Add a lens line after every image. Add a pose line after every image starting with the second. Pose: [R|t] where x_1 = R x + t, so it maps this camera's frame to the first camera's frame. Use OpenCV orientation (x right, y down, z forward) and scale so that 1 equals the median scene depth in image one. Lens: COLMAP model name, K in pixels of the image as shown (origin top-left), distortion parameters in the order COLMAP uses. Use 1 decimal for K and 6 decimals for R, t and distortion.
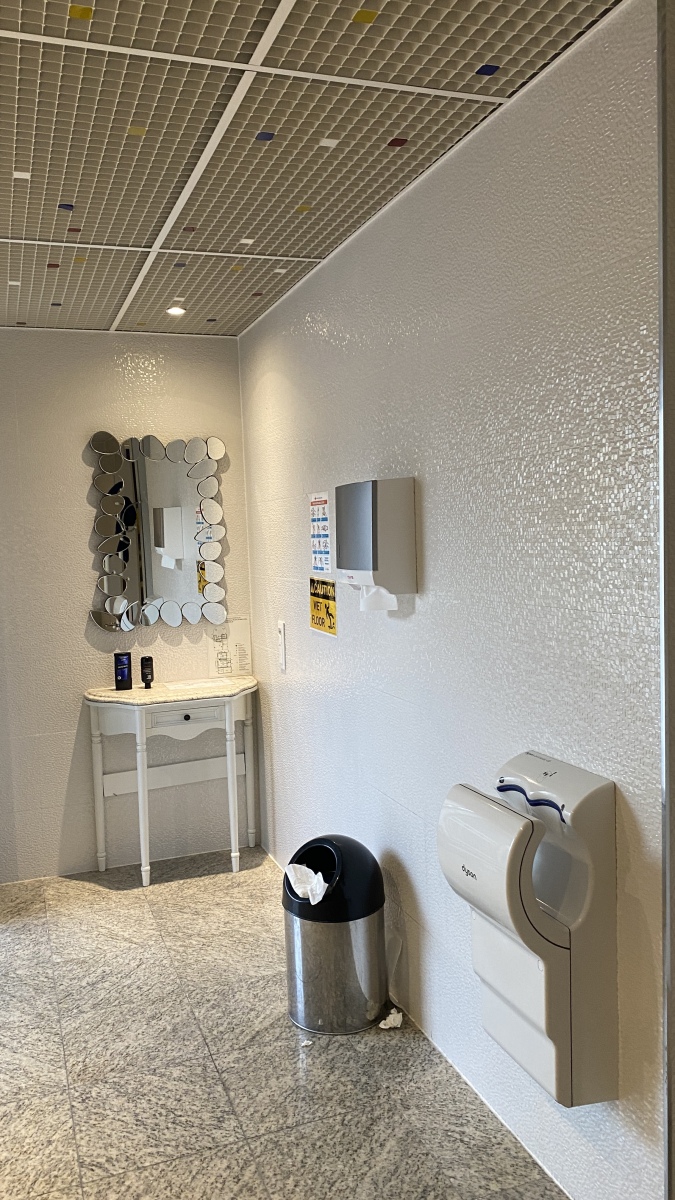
lens RADIAL K [[927.5, 0, 337.1], [0, 927.5, 601.0], [0, 0, 1]] dist [0.008016, -0.001789]
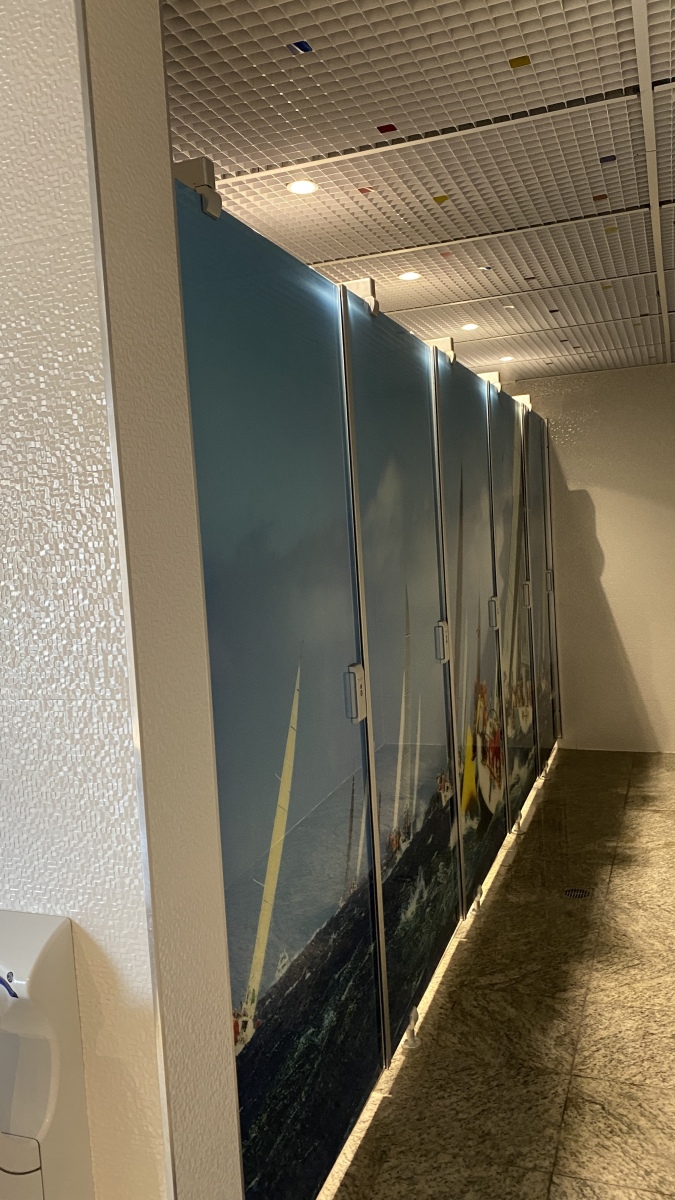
lens RADIAL K [[927.5, 0, 340.0], [0, 927.5, 598.3], [0, 0, 1]] dist [0.008016, -0.001789]
pose [[0.636112, -0.059447, 0.769303, -0.142121], [0.095429, 0.995434, -0.001986, -0.048107], [-0.765673, 0.074677, 0.638880, 0.339570]]
